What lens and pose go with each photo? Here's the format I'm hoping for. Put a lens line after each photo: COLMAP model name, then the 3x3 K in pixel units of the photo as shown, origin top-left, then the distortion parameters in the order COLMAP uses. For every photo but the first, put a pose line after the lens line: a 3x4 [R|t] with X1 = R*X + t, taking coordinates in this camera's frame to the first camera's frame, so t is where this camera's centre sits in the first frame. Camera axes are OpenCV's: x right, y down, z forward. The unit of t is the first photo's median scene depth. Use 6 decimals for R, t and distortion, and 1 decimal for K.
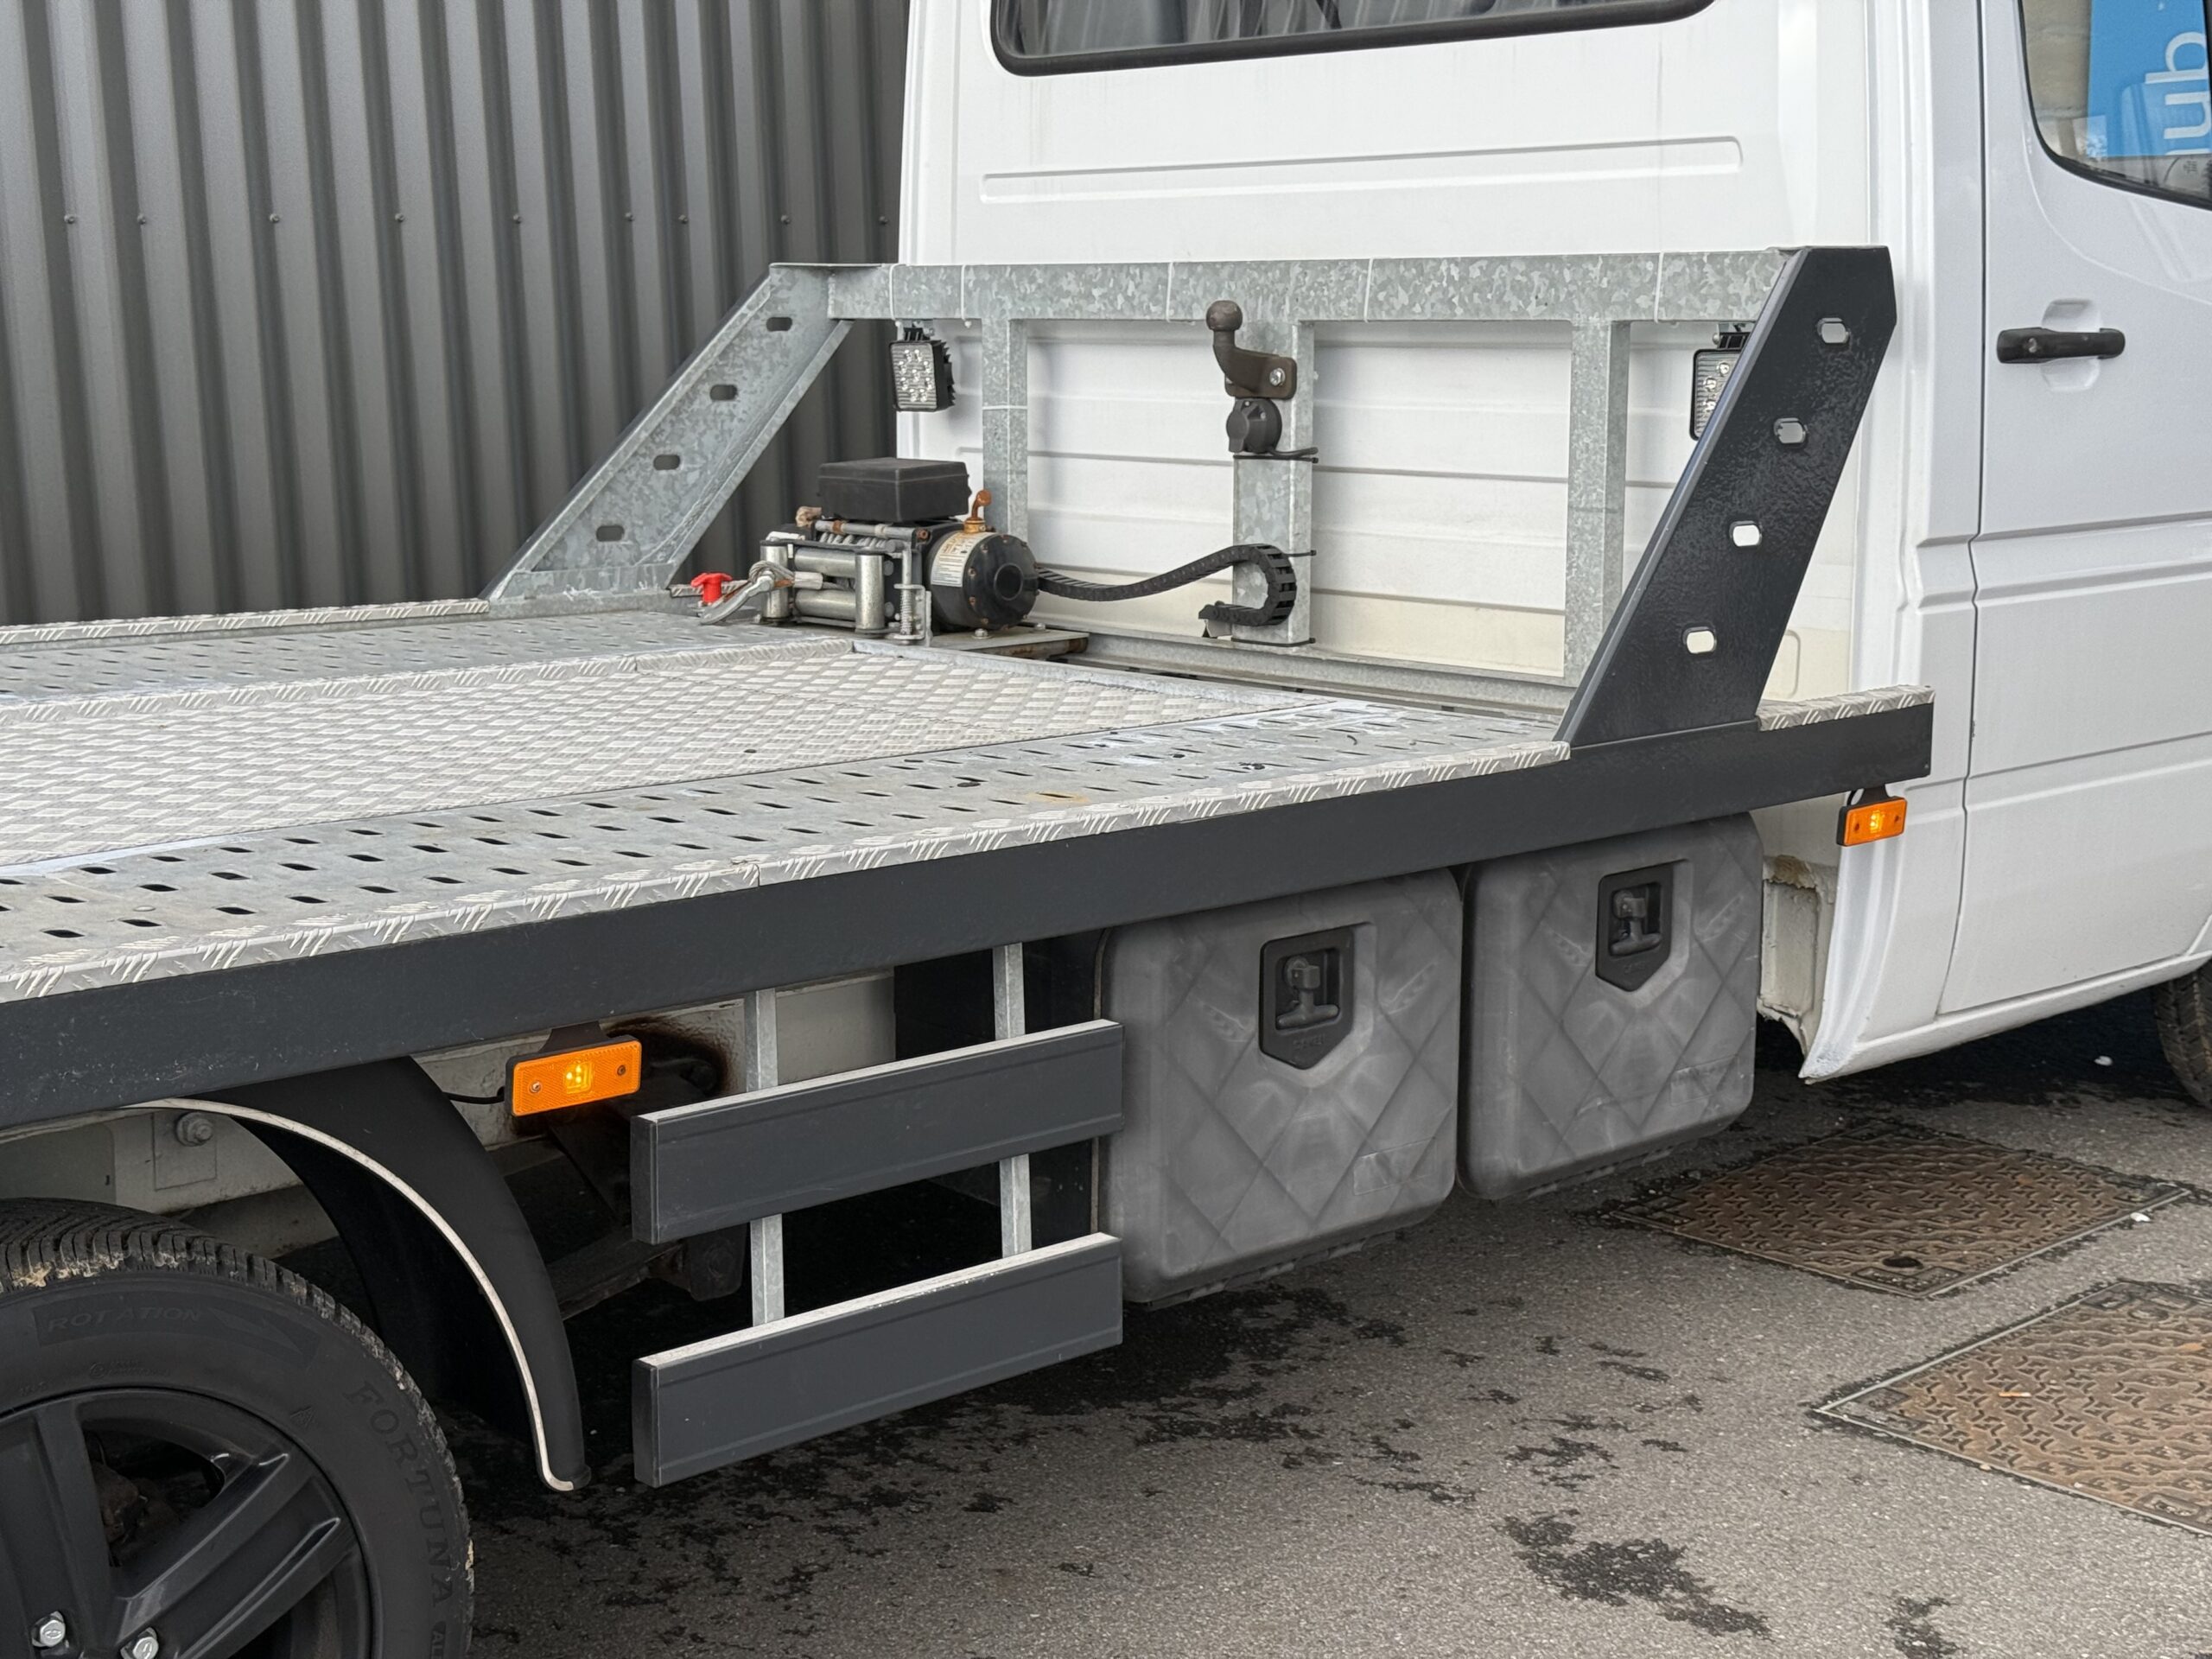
lens RADIAL K [[3131.2, 0, 1104.8], [0, 3131.2, 882.2], [0, 0, 1]] dist [0.084673, 0.016800]
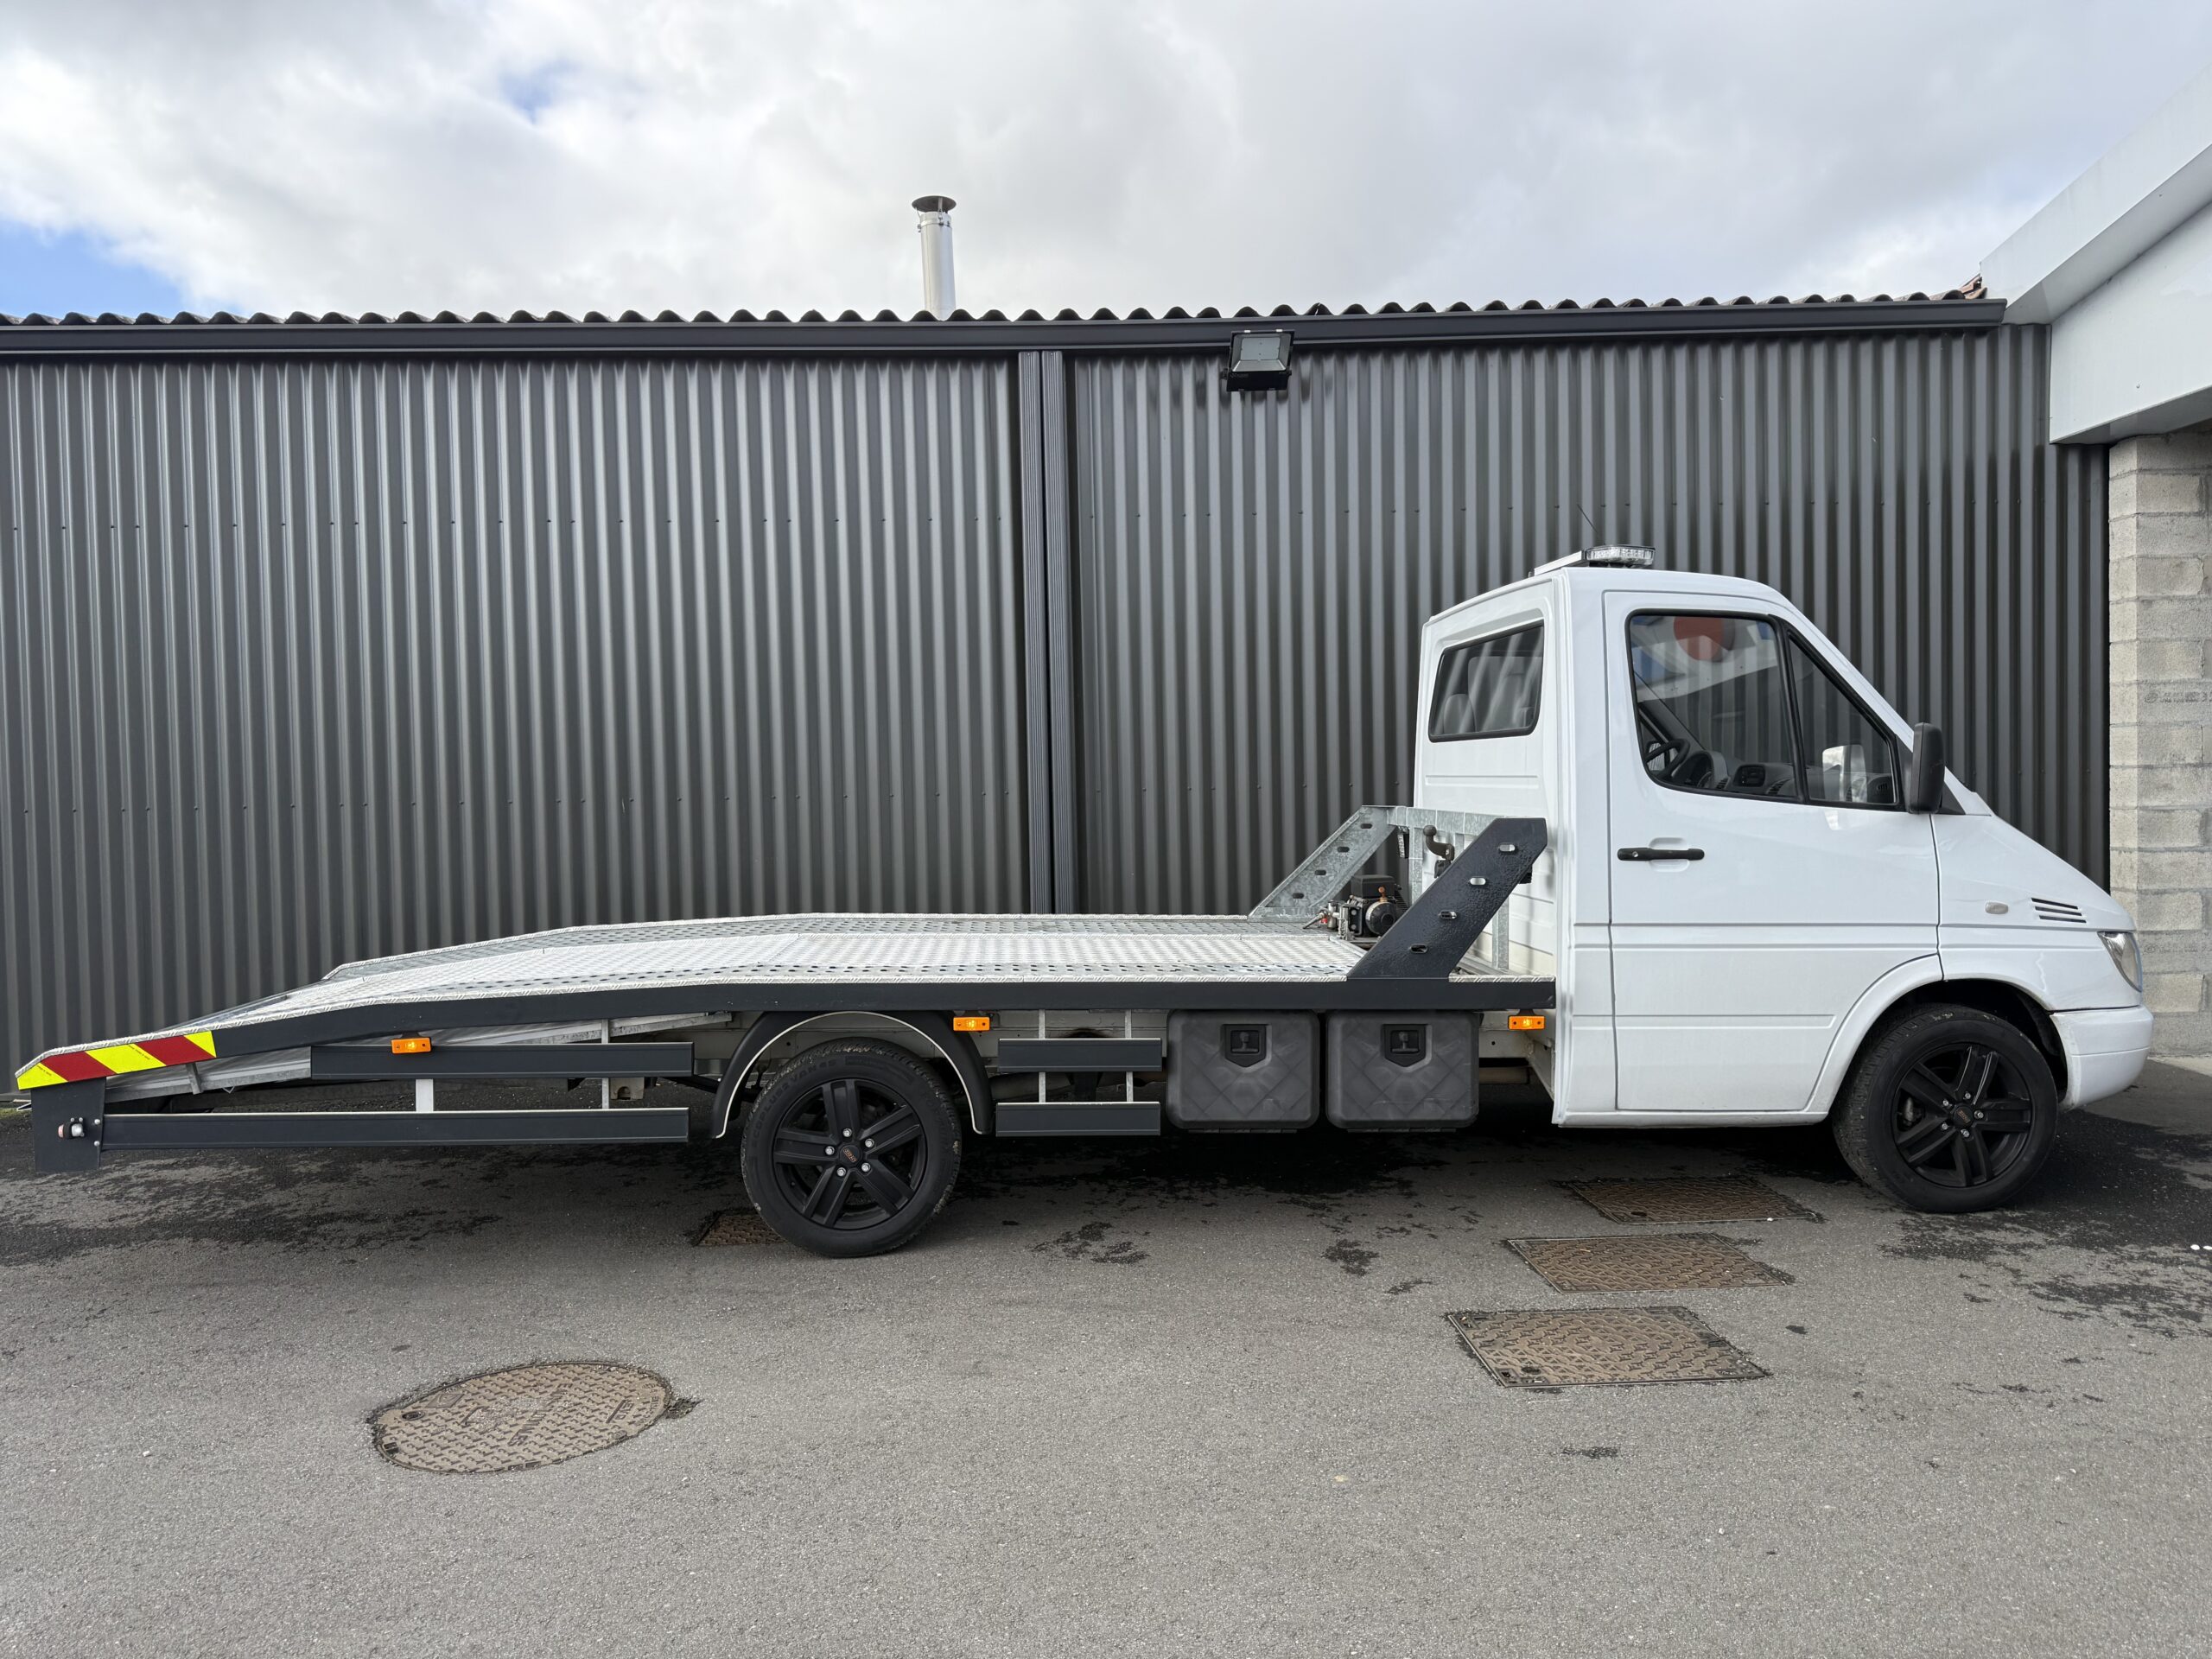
lens RADIAL K [[1695.3, 0, 1106.0], [0, 1695.3, 829.5], [0, 0, 1]] dist [-0.002013, 0.003067]
pose [[0.757694, 0.030370, -0.651903, 0.955542], [-0.126585, 0.986785, -0.101156, 0.011342], [0.640216, 0.159166, 0.751525, -0.389566]]
